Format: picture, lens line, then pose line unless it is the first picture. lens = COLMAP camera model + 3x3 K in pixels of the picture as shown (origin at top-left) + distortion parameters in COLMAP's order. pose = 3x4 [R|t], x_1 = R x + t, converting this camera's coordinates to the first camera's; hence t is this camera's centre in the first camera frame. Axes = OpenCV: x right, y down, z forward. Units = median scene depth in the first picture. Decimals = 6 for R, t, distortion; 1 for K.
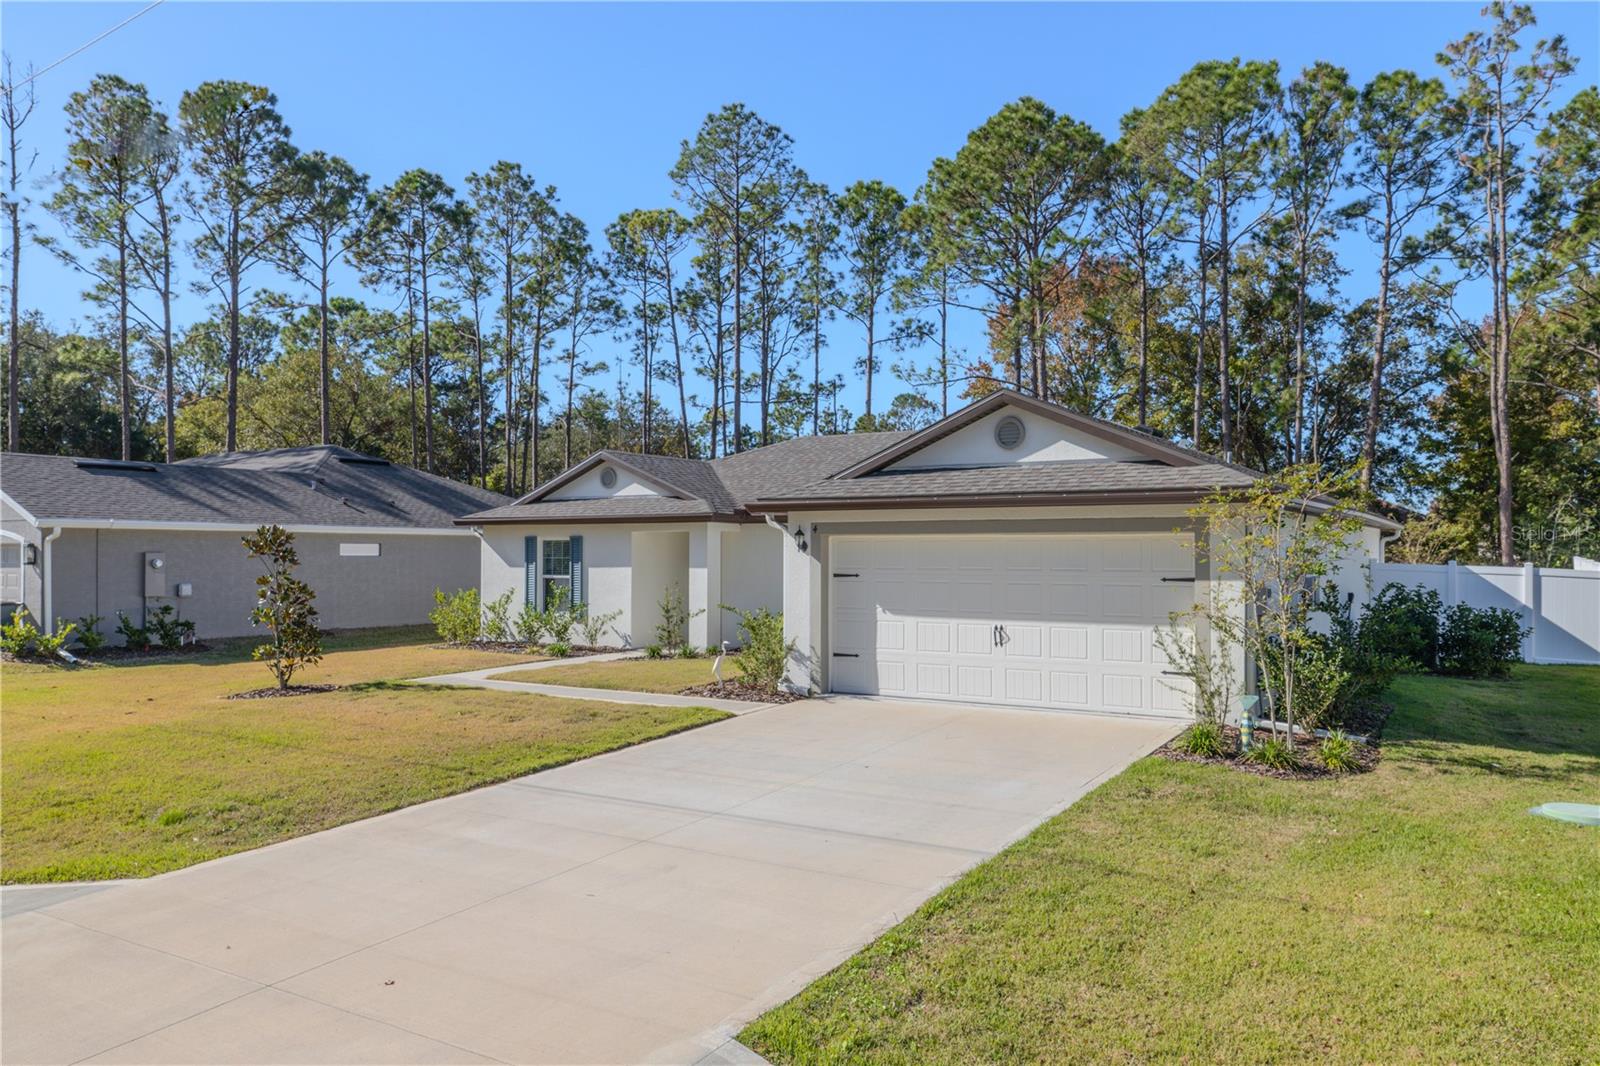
lens RADIAL K [[1252.1, 0, 800.0], [0, 1252.1, 533.0], [0, 0, 1]] dist [-0.000641, 0.002796]
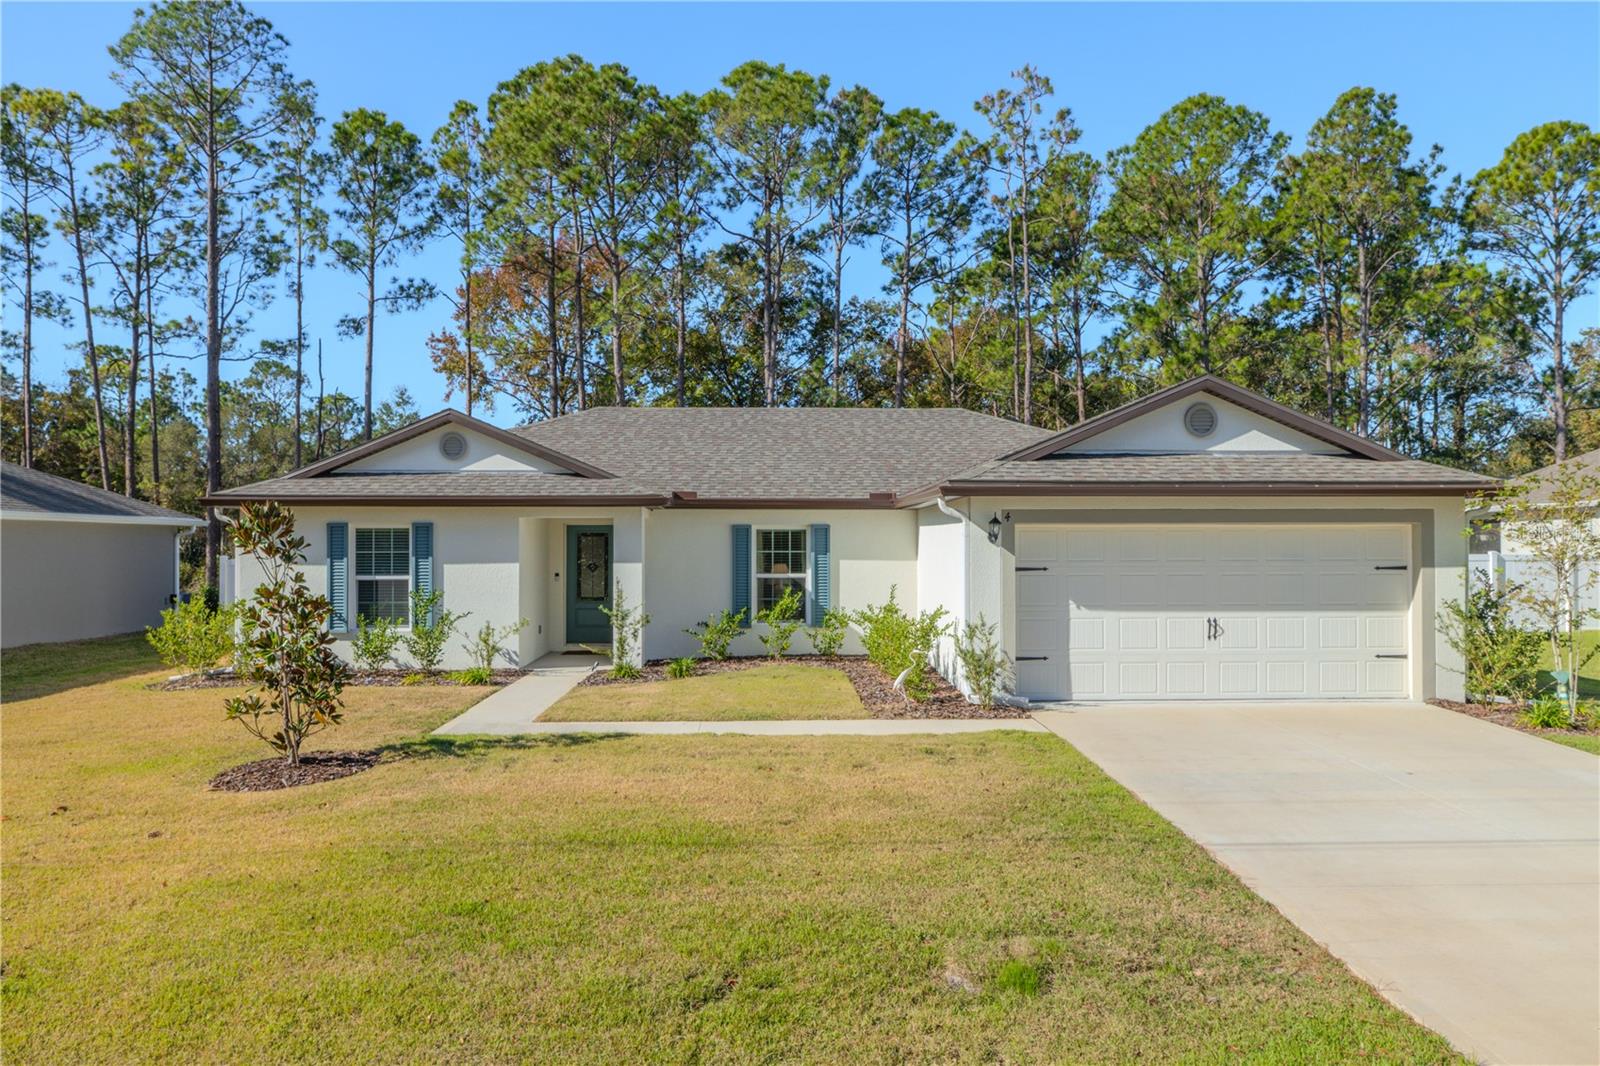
lens RADIAL K [[1252.1, 0, 800.0], [0, 1252.1, 533.0], [0, 0, 1]] dist [-0.000641, 0.002796]
pose [[0.805369, 0.001063, 0.592773, -0.249370], [-0.006189, 0.999959, 0.006615, 0.001322], [-0.592742, -0.008996, 0.805342, 0.151248]]
